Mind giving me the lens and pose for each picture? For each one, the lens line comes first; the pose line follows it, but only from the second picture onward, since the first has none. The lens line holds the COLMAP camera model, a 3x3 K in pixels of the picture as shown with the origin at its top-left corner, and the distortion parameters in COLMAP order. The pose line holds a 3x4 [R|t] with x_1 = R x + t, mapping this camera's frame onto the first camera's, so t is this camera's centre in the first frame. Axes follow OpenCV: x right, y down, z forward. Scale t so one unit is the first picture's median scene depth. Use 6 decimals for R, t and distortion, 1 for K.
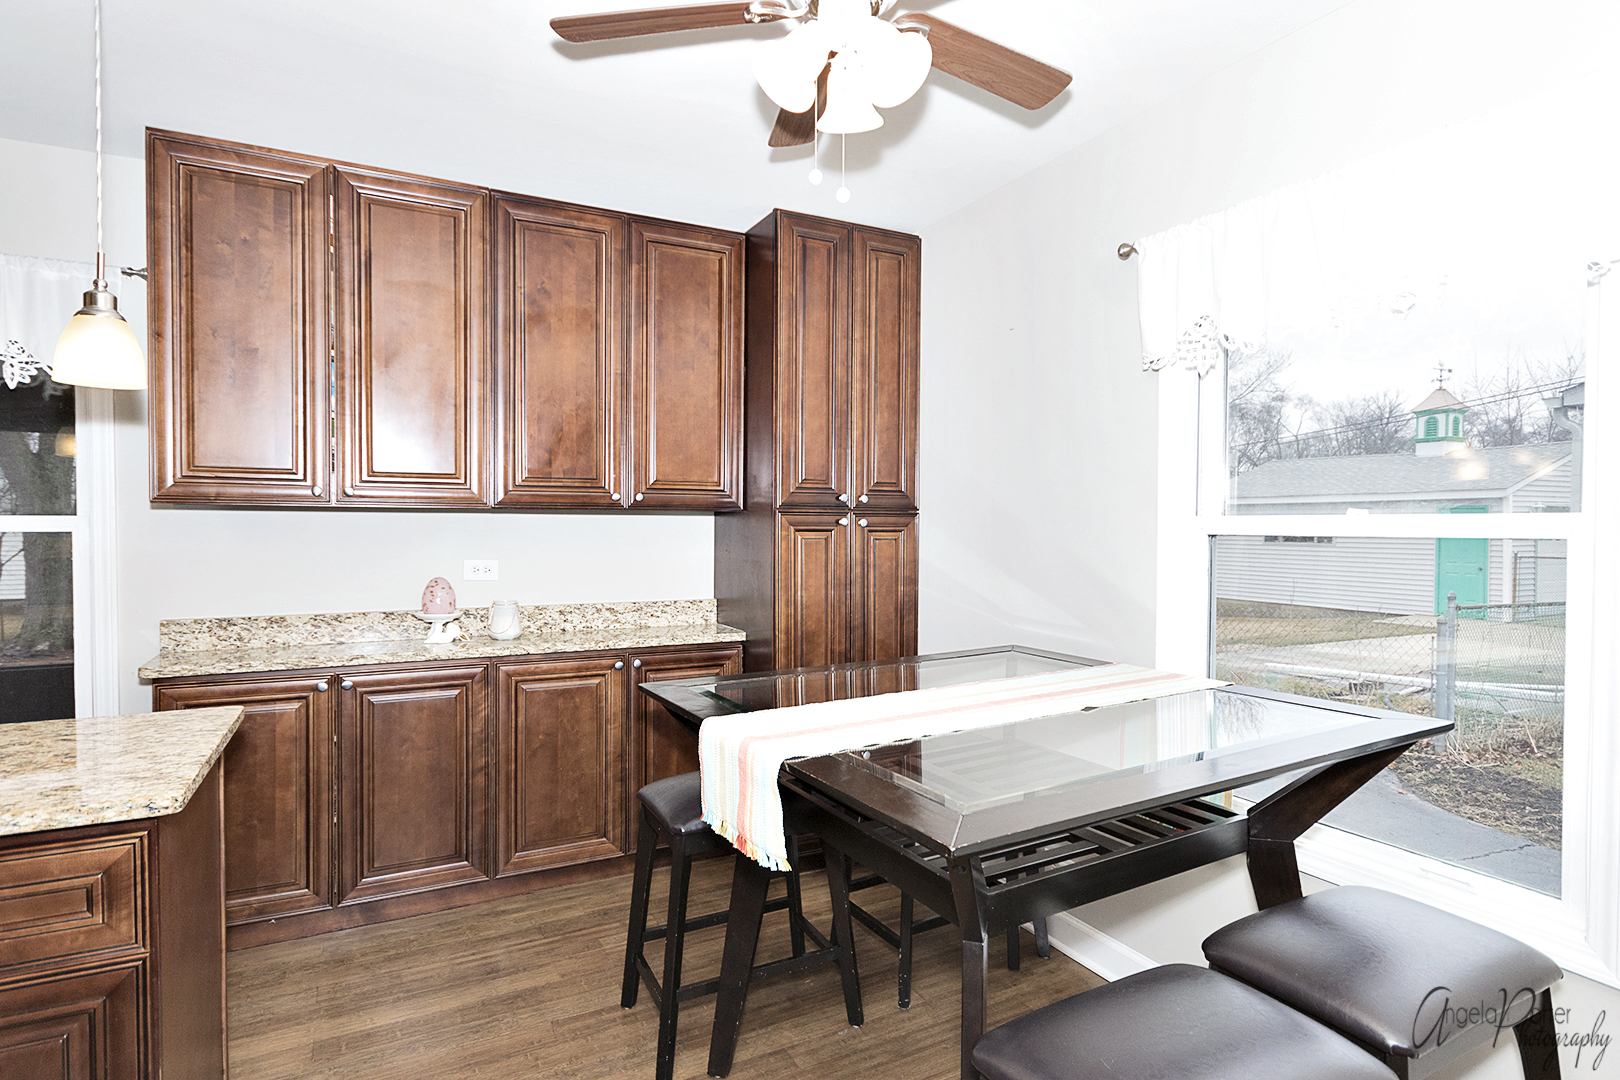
lens RADIAL K [[859.0, 0, 810.0], [0, 859.0, 540.0], [0, 0, 1]] dist [-0.000359, -0.000036]
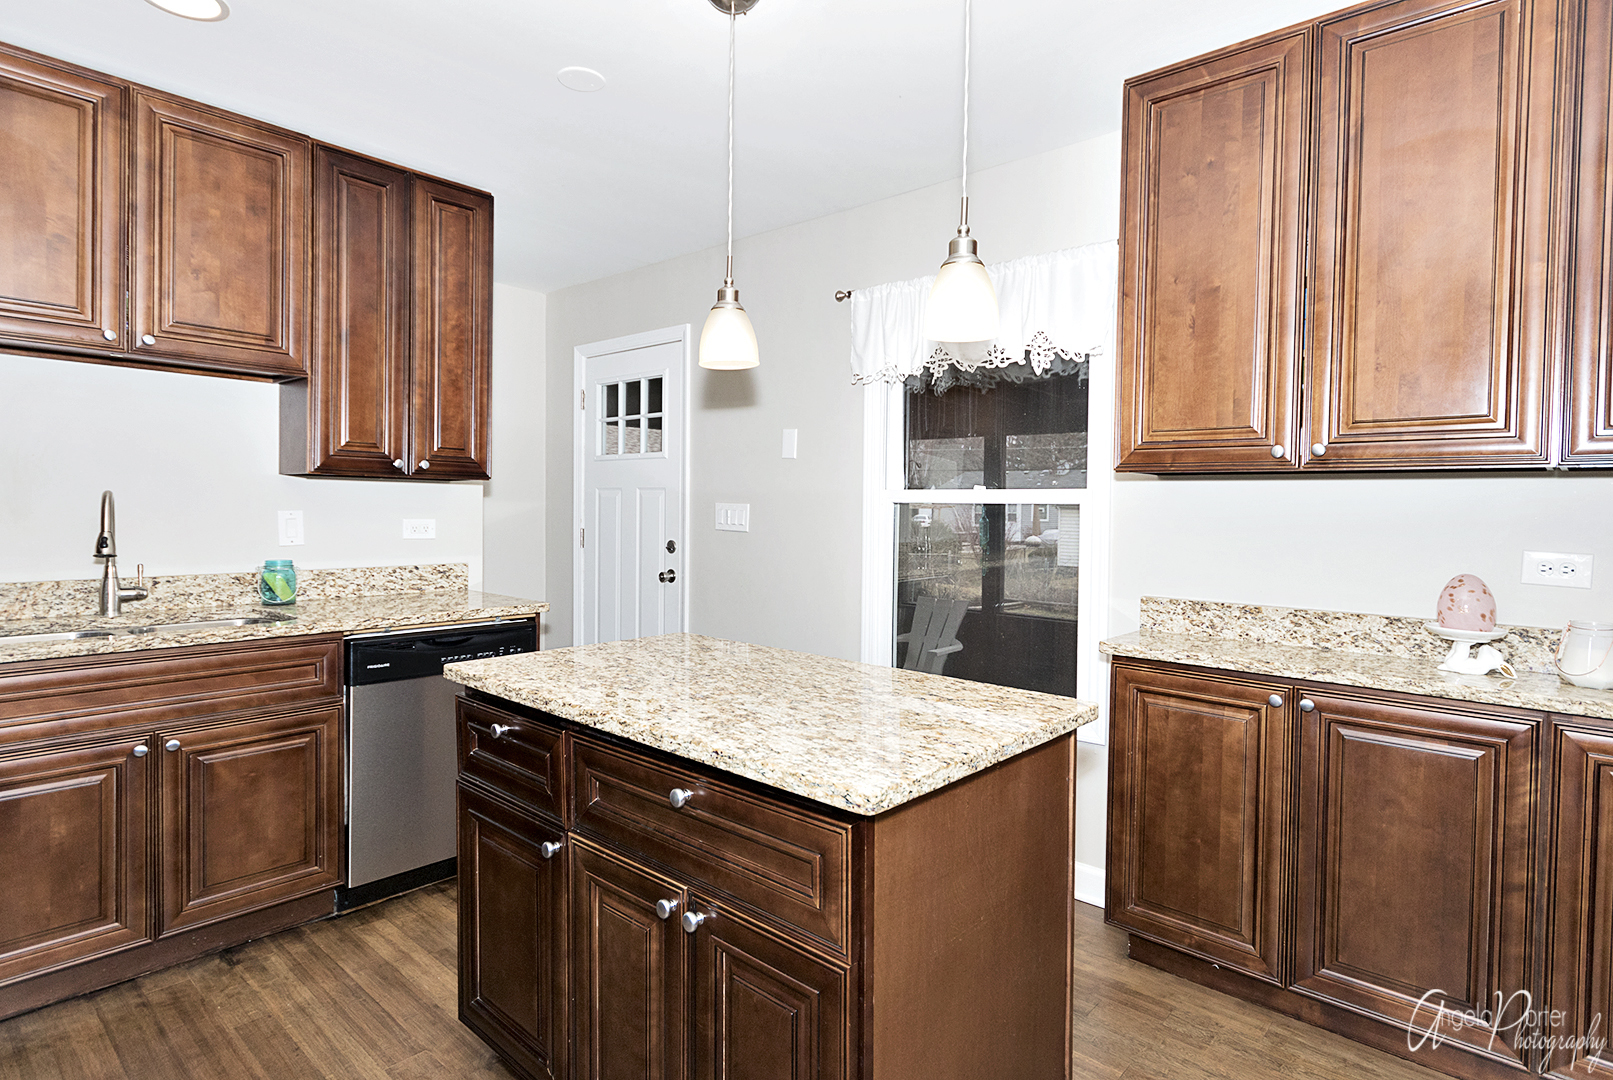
lens RADIAL K [[844.2, 0, 823.4], [0, 844.2, 528.4], [0, 0, 1]] dist [0.000918, -0.001734]
pose [[0.358160, 0.024316, -0.933343, -0.000230], [-0.030952, 0.999421, 0.014160, 0.014935], [0.933147, 0.023817, 0.358705, 0.321281]]
